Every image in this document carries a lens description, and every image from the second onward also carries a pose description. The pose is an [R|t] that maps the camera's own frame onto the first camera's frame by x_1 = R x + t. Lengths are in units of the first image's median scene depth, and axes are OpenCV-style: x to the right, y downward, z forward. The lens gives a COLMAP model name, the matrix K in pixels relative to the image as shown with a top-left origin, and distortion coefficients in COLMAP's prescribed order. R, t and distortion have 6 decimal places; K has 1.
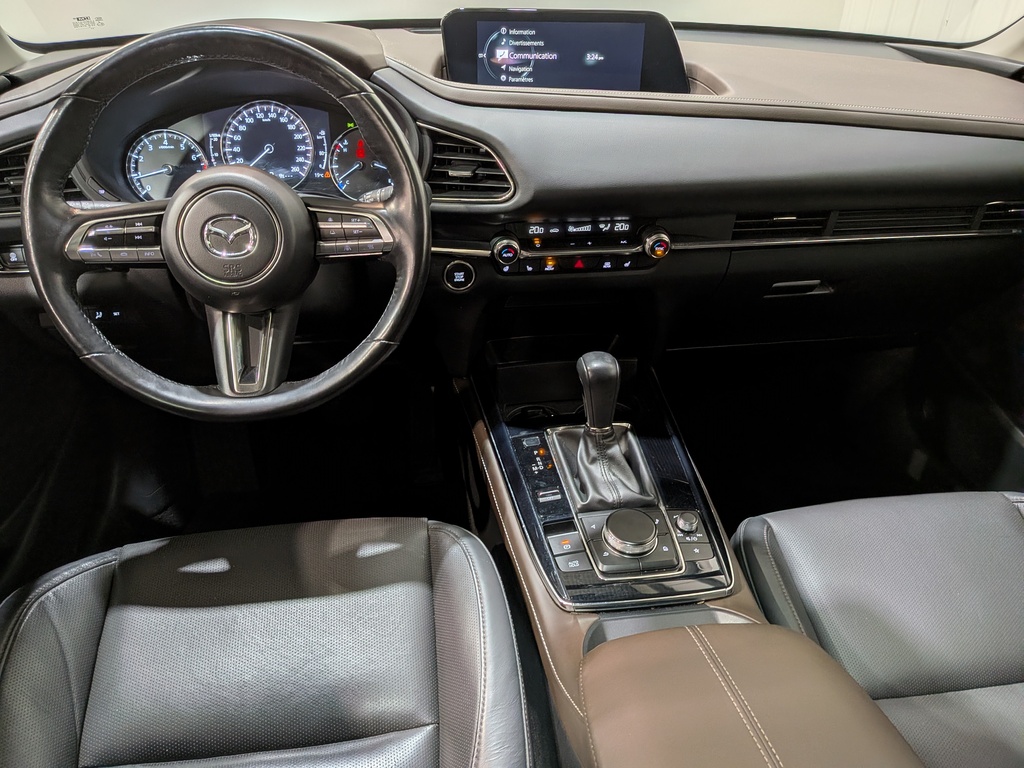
lens RADIAL K [[719.6, 0, 512.0], [0, 719.6, 384.0], [0, 0, 1]] dist [0.089099, -0.159371]
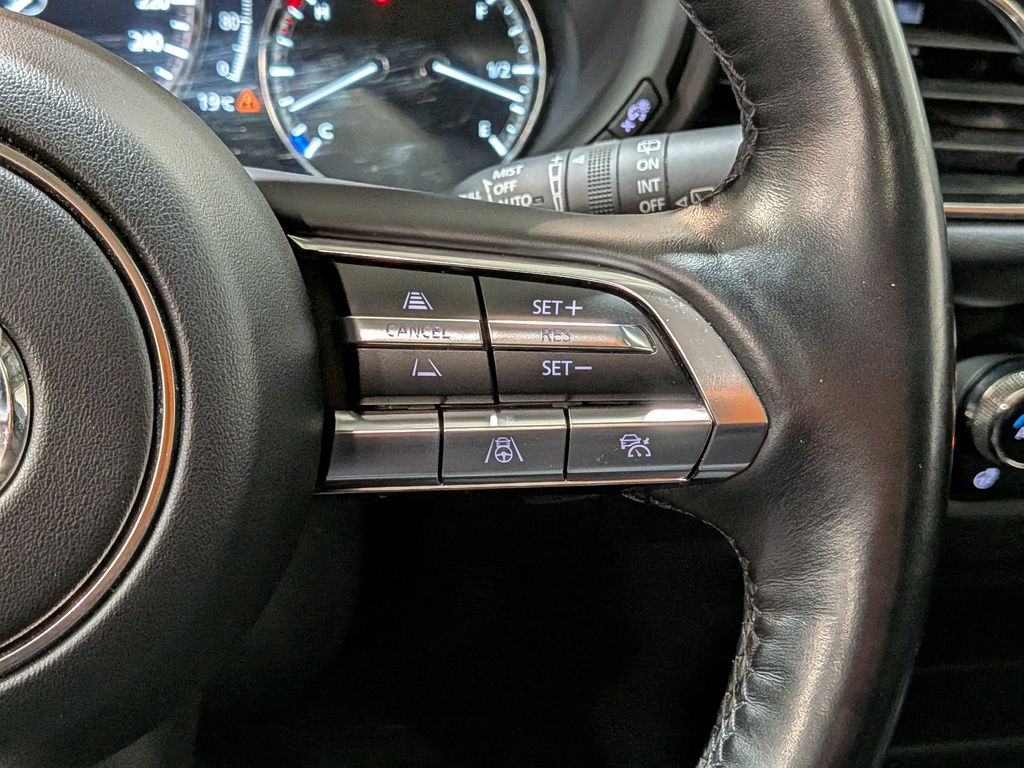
lens RADIAL K [[1476.4, 0, 512.0], [0, 1476.4, 384.0], [0, 0, 1]] dist [0.069197, -0.031472]
pose [[0.997824, 0.015101, 0.064177, -0.204386], [-0.007024, 0.992225, -0.124259, -0.128610], [-0.065555, 0.123538, 0.990172, 0.506639]]
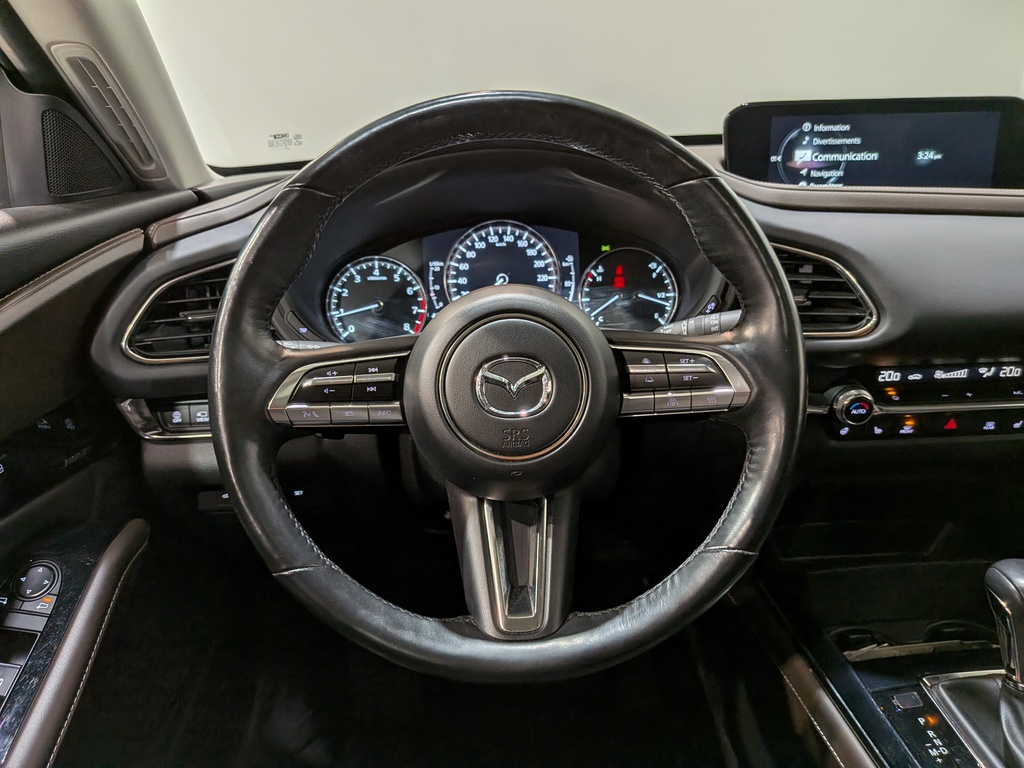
lens RADIAL K [[731.9, 0, 534.6], [0, 731.9, 387.4], [0, 0, 1]] dist [0.090897, -0.168228]
pose [[0.995002, -0.006198, -0.099667, -0.233289], [-0.014707, 0.978092, -0.207653, -0.050266], [0.098771, 0.208081, 0.973112, 0.278008]]
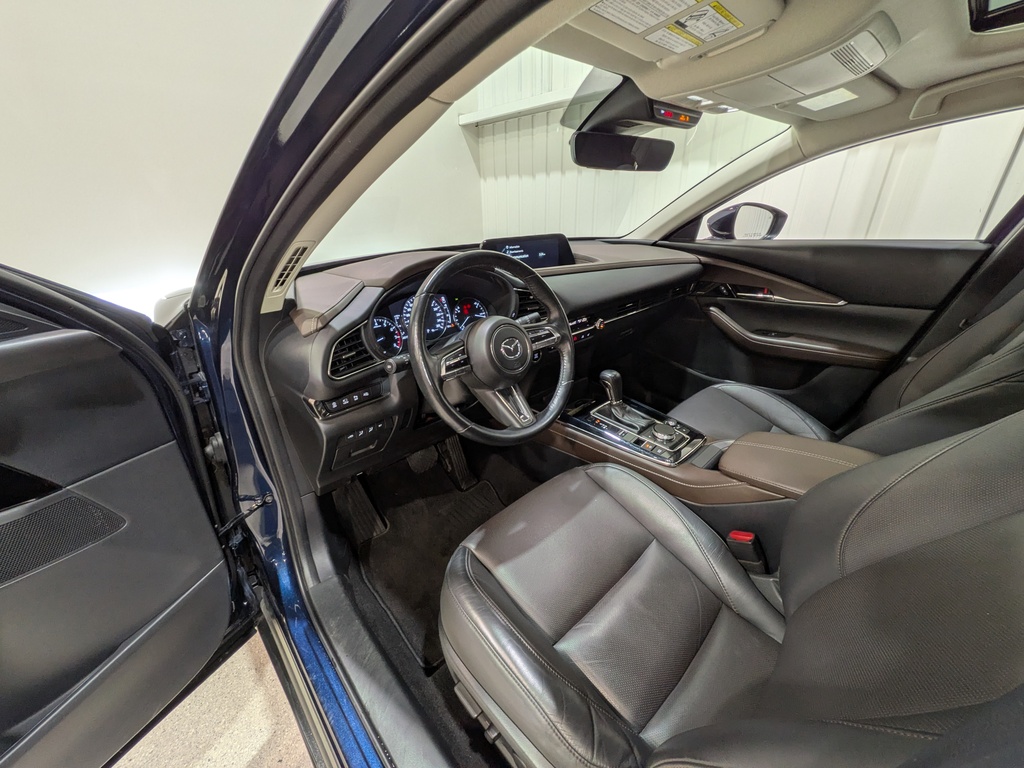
lens RADIAL K [[394.3, 0, 512.0], [0, 394.3, 384.0], [0, 0, 1]] dist [-0.000097, 0.000198]
pose [[0.823533, -0.269028, 0.499416, -0.733346], [0.333178, 0.941928, -0.042006, -0.048731], [-0.459113, 0.200988, 0.865343, 0.060129]]
